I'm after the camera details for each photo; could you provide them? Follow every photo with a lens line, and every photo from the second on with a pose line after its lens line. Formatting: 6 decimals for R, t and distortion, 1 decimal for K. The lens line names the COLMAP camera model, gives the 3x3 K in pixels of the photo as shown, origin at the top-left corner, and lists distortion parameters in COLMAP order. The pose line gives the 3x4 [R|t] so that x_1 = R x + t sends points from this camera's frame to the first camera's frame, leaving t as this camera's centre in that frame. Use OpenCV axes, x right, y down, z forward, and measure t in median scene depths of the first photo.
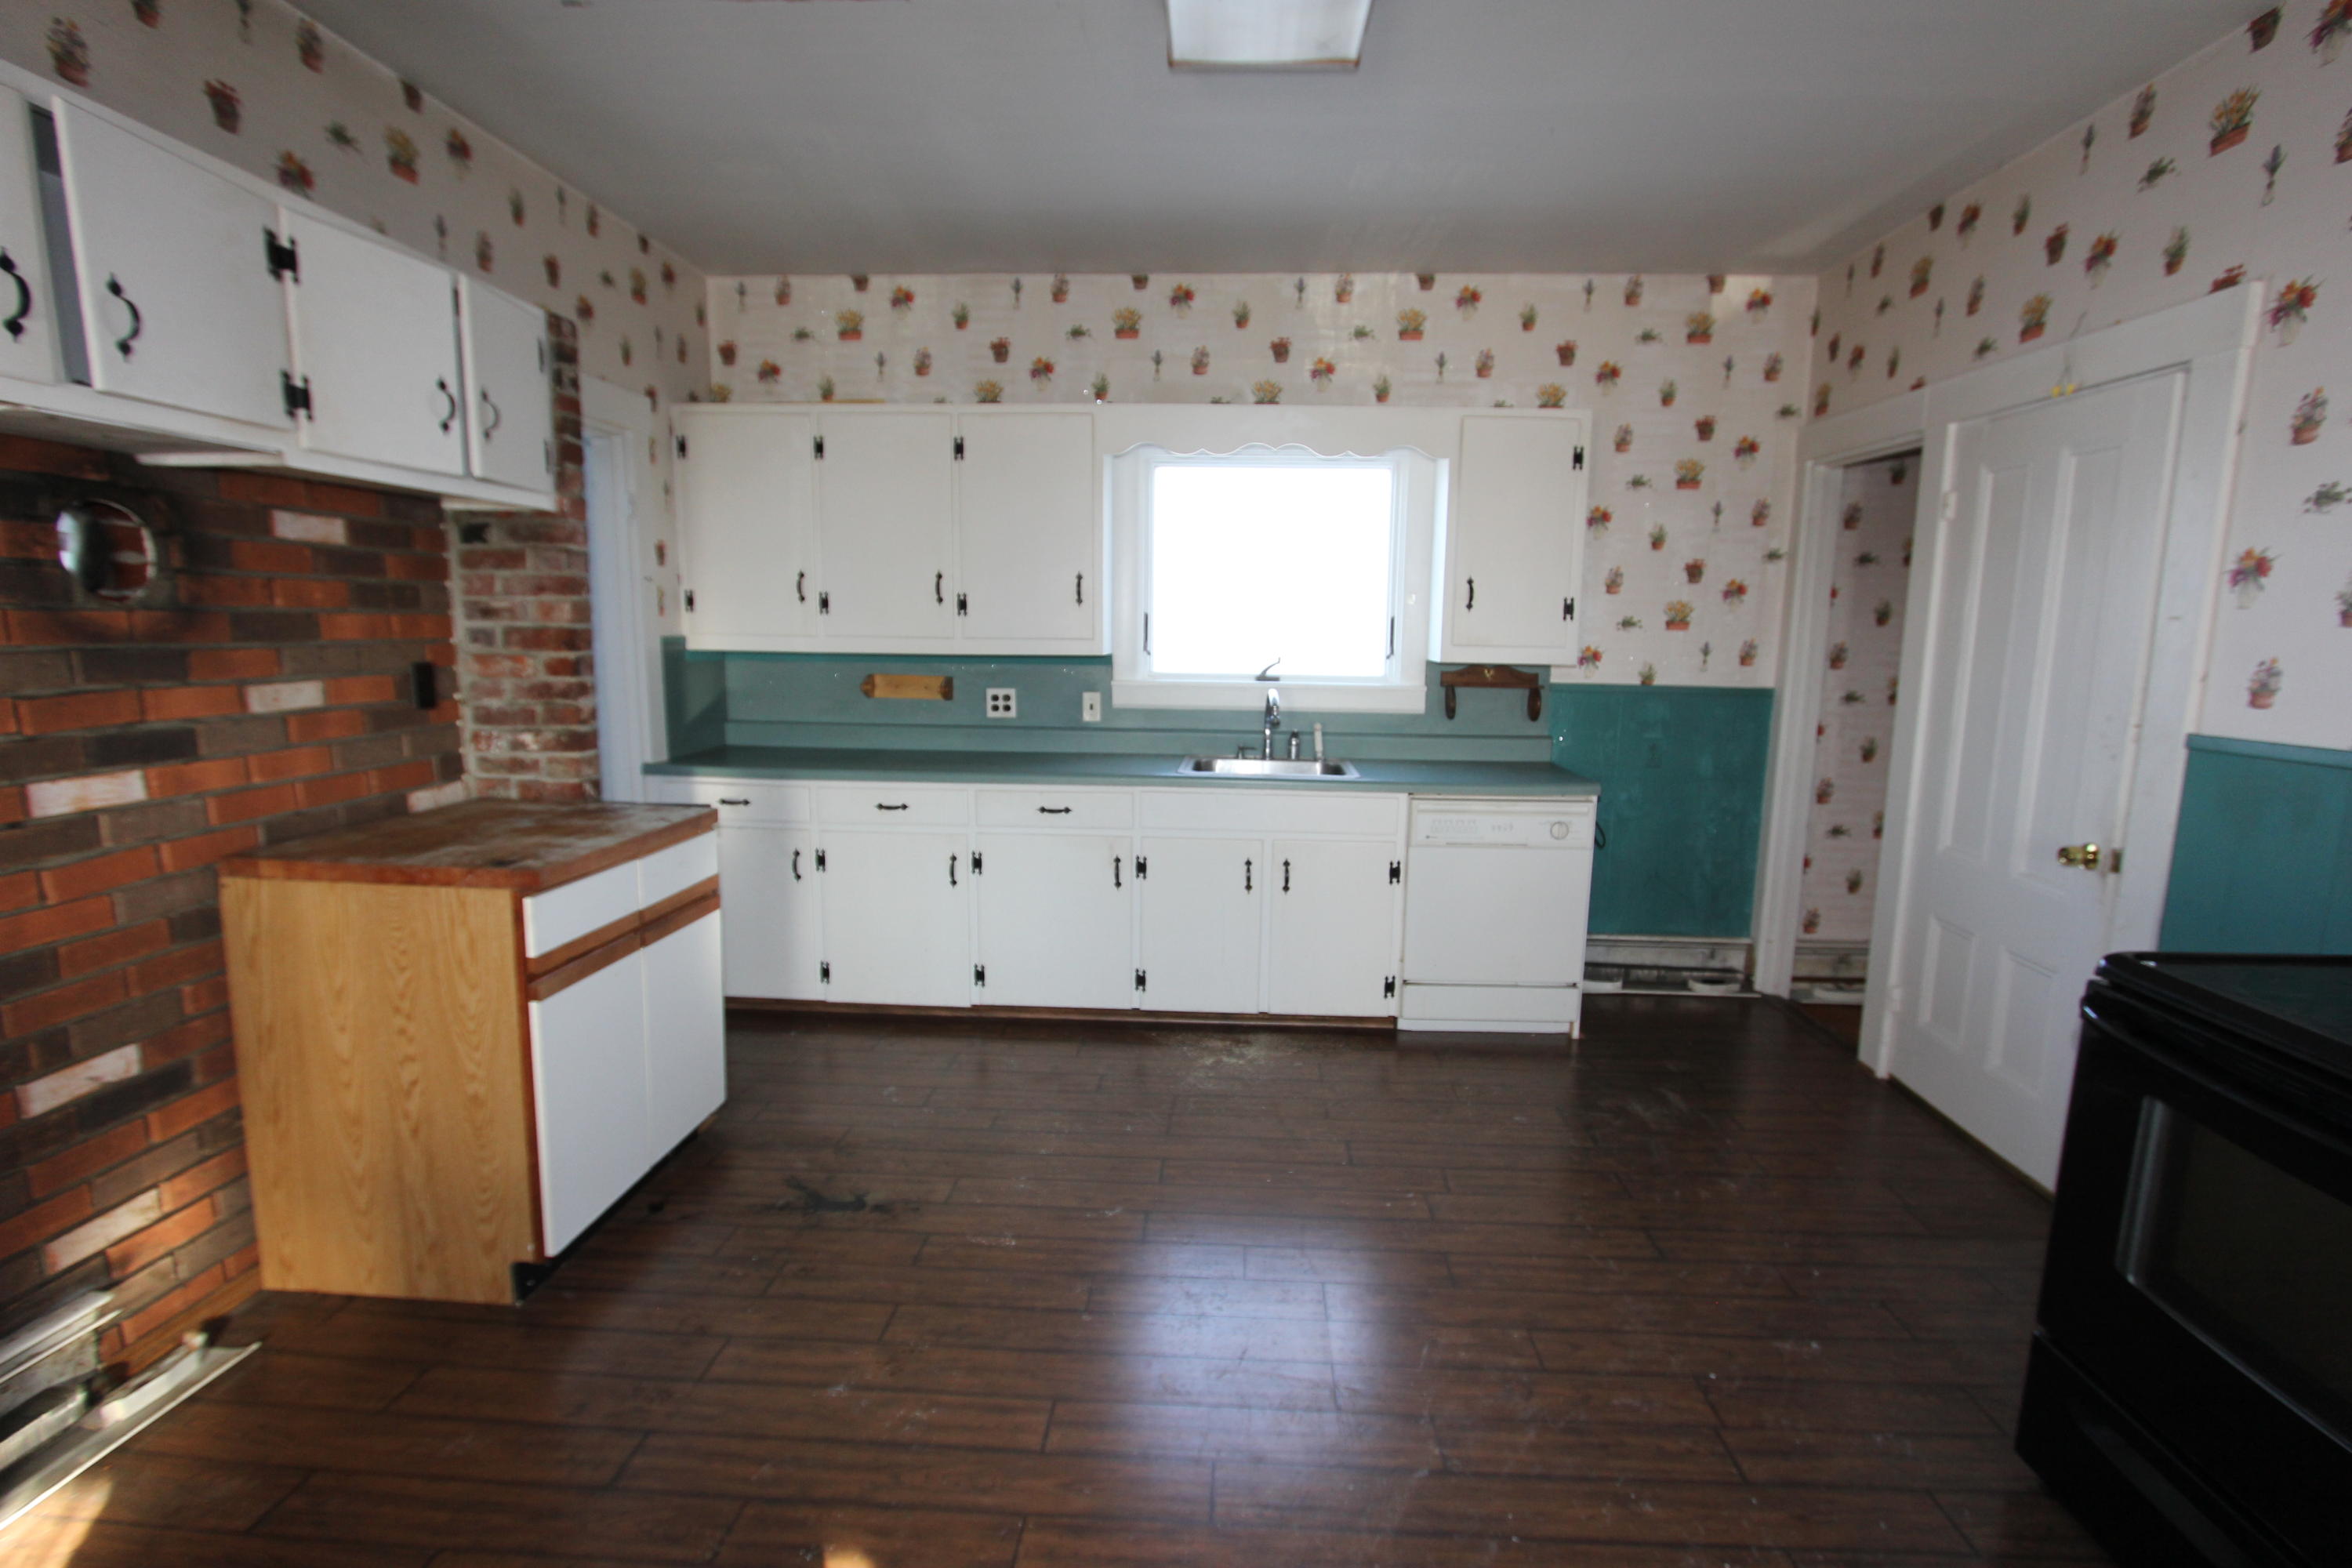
lens RADIAL K [[1145.6, 0, 1176.0], [0, 1145.6, 784.0], [0, 0, 1]] dist [0.004101, -0.000330]
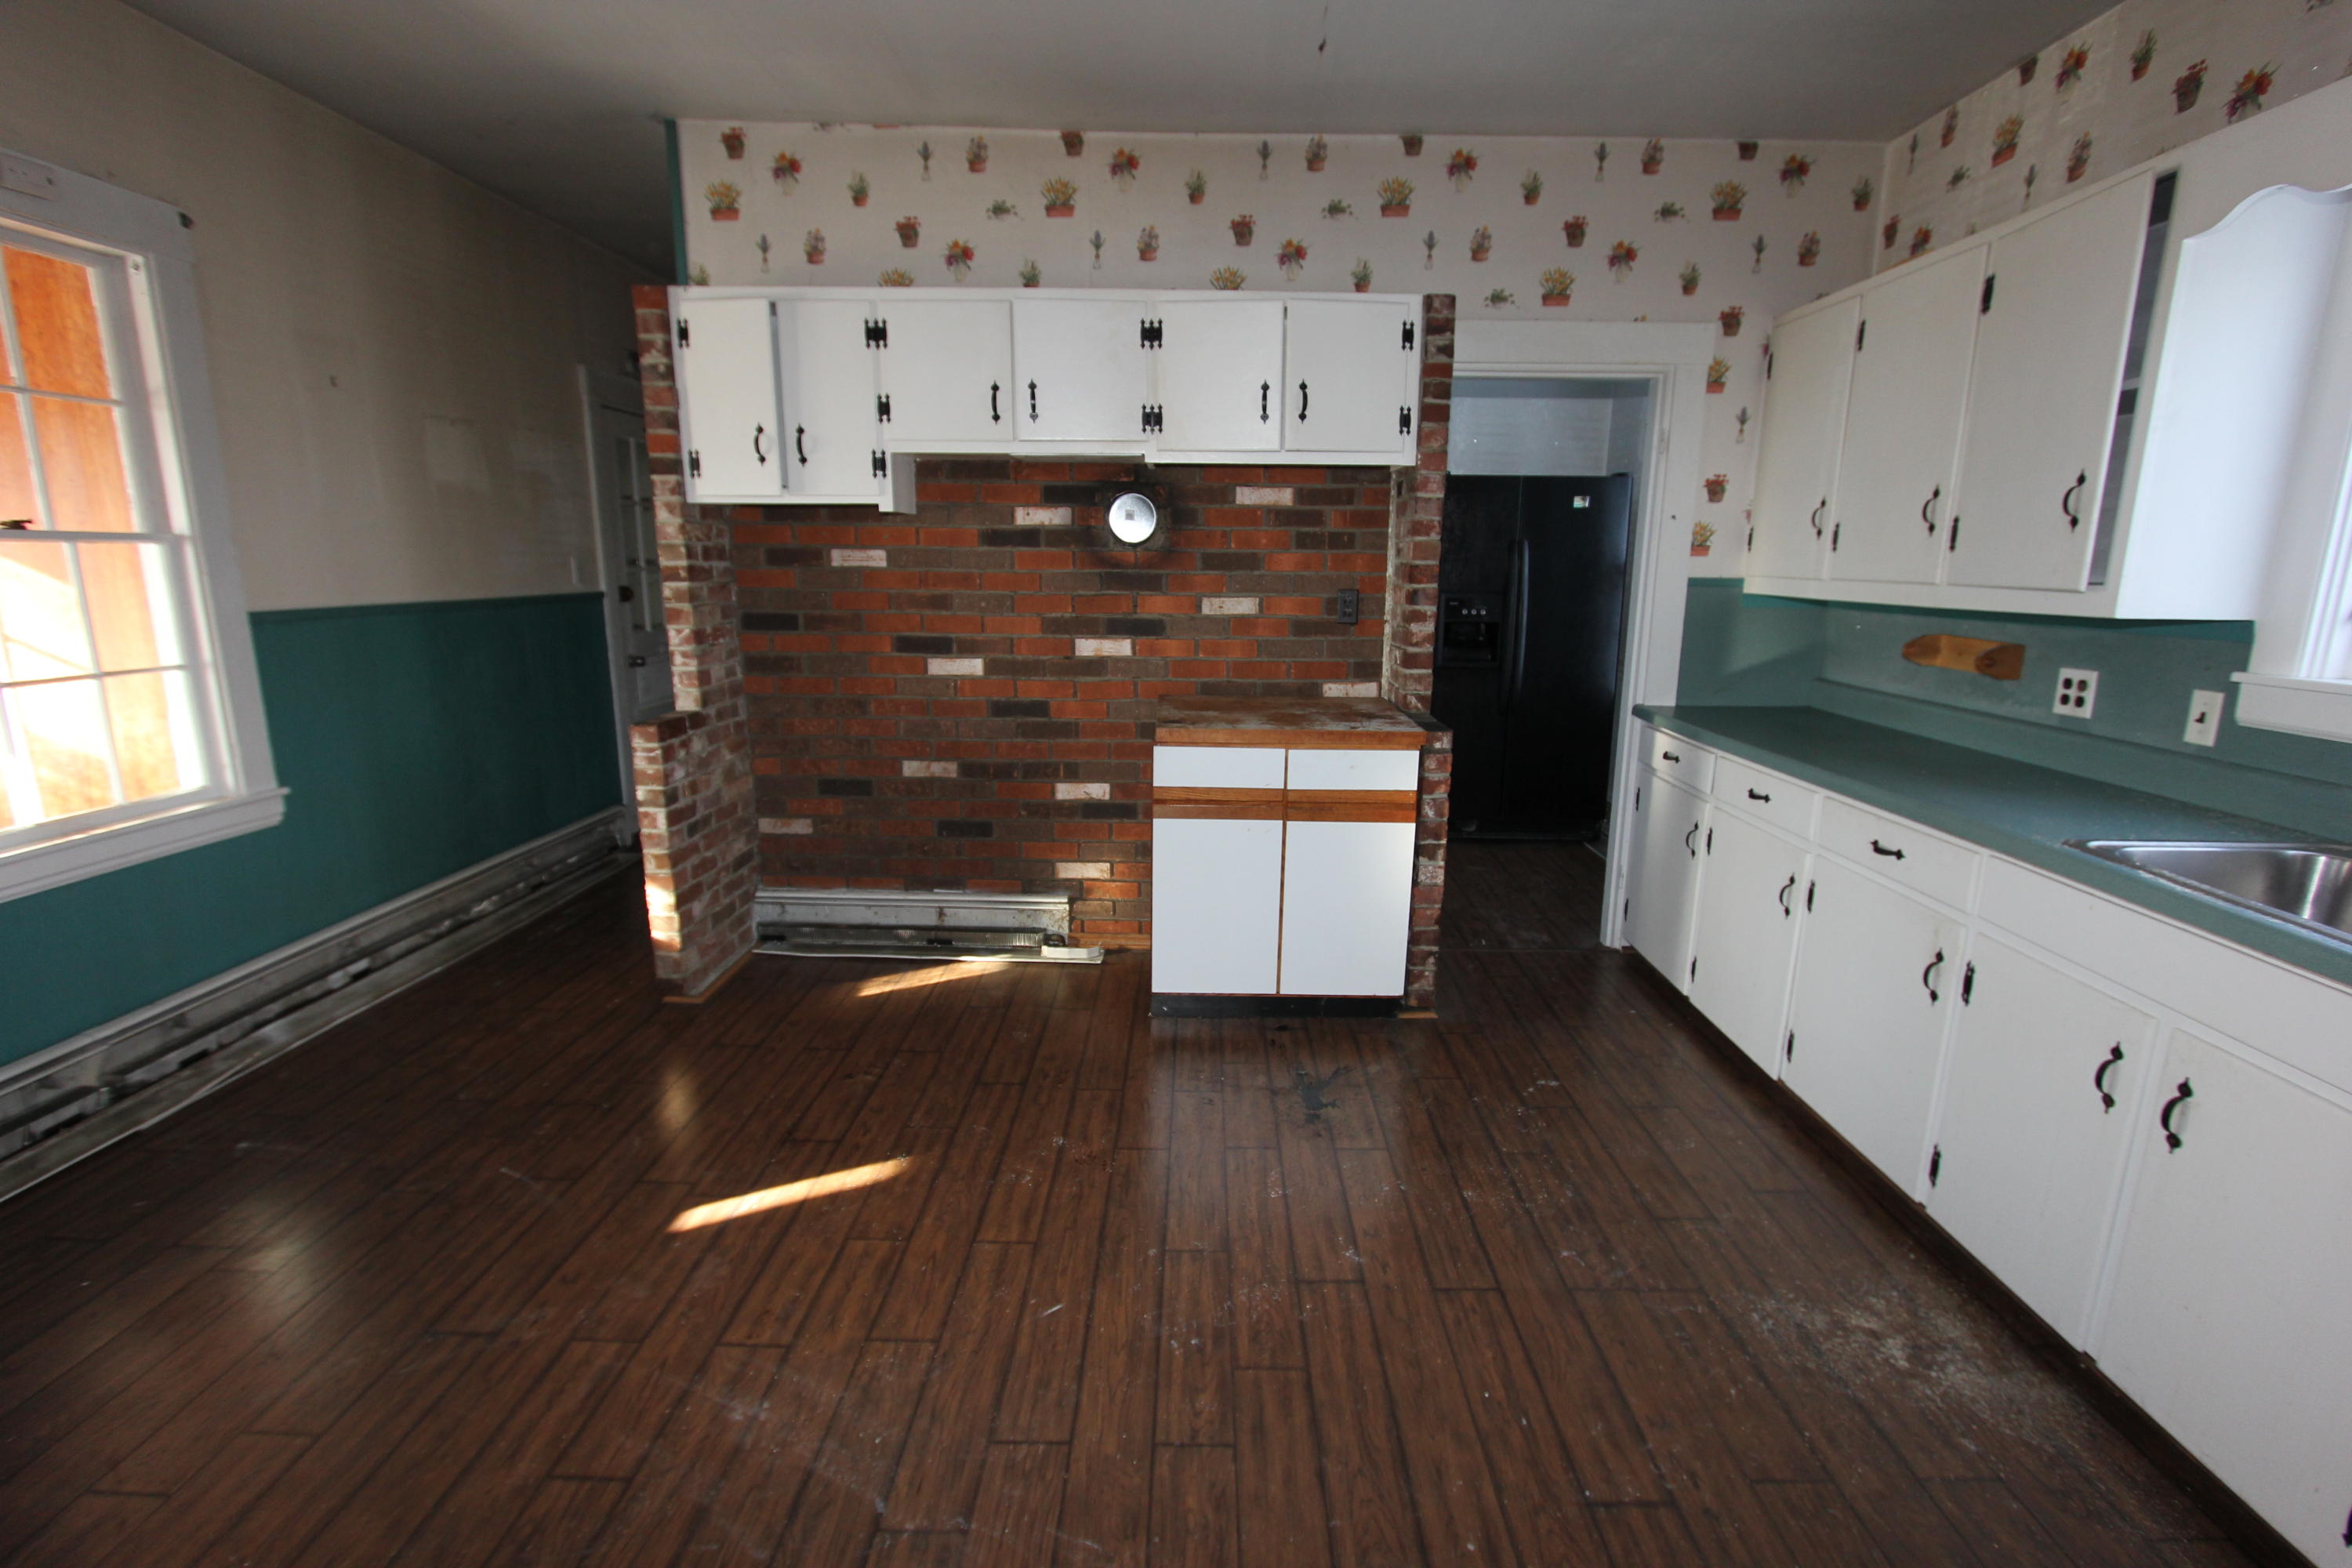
lens RADIAL K [[1110.7, 0, 1176.0], [0, 1110.7, 784.0], [0, 0, 1]] dist [-0.004081, 0.000711]
pose [[0.026684, 0.189640, -0.981491, 0.654254], [-0.148093, 0.971757, 0.183733, -0.091928], [0.988613, 0.140449, 0.054014, 0.746524]]
